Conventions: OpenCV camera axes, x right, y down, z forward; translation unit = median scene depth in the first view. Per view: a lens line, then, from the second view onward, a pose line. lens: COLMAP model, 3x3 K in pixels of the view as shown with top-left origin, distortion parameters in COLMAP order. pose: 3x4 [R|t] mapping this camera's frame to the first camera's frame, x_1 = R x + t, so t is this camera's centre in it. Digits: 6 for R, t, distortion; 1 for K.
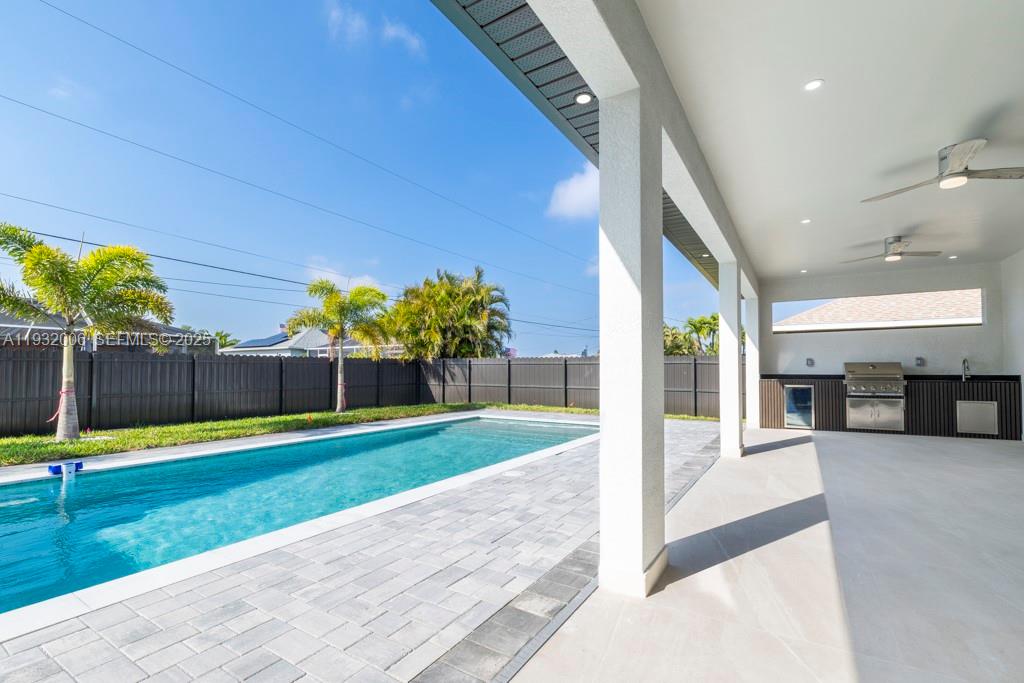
lens RADIAL K [[448.9, 0, 521.1], [0, 448.9, 358.8], [0, 0, 1]] dist [-0.000236, 0.000845]
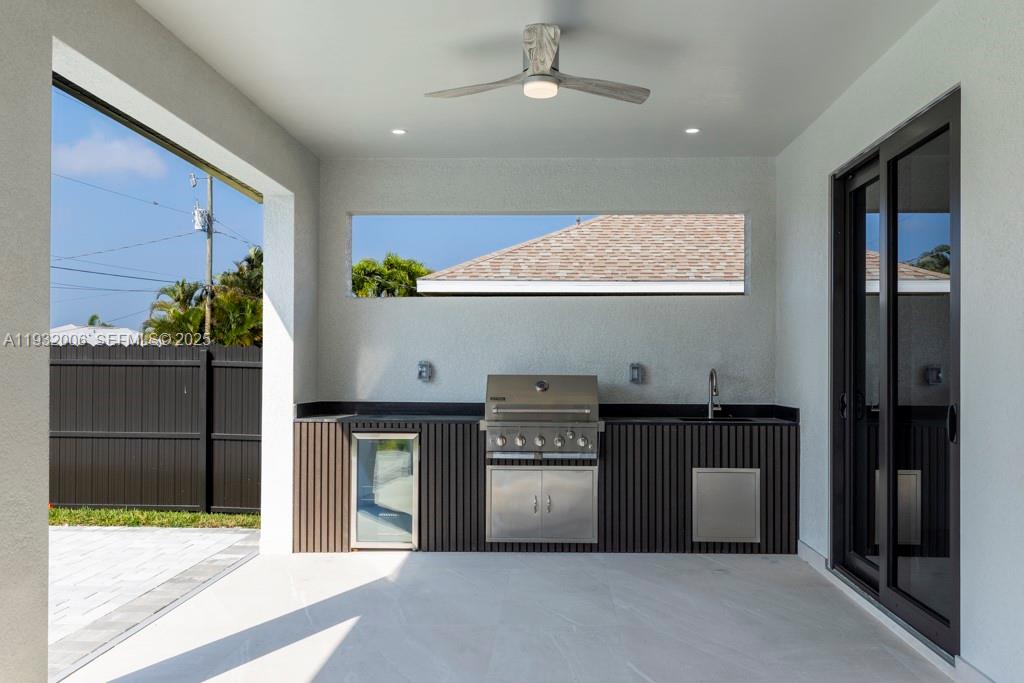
lens RADIAL K [[893.4, 0, 512.7], [0, 893.4, 358.7], [0, 0, 1]] dist [0.013794, -0.025373]
pose [[0.872941, 0.006777, 0.487779, 0.318275], [-0.016787, 0.999729, 0.016153, -0.017089], [-0.487538, -0.022289, 0.872817, 0.269869]]
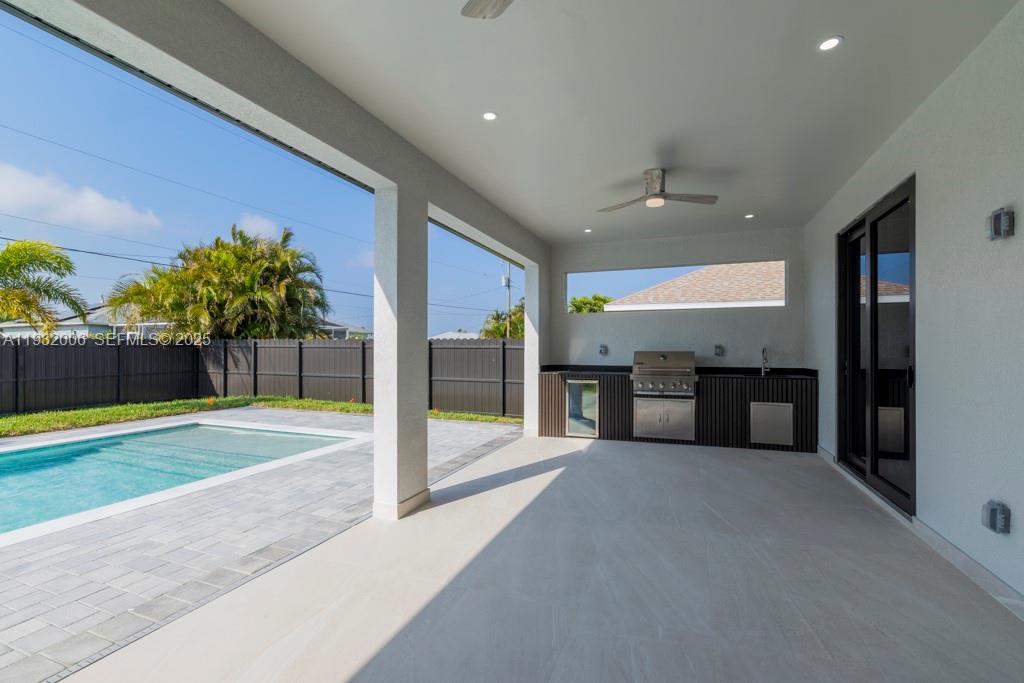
lens RADIAL K [[448.9, 0, 514.8], [0, 448.9, 349.5], [0, 0, 1]] dist [-0.000236, 0.000845]
pose [[0.981493, 0.000015, 0.191497, 0.331147], [-0.005195, 0.999634, 0.026547, -0.012782], [-0.191426, -0.027050, 0.981134, 0.250564]]
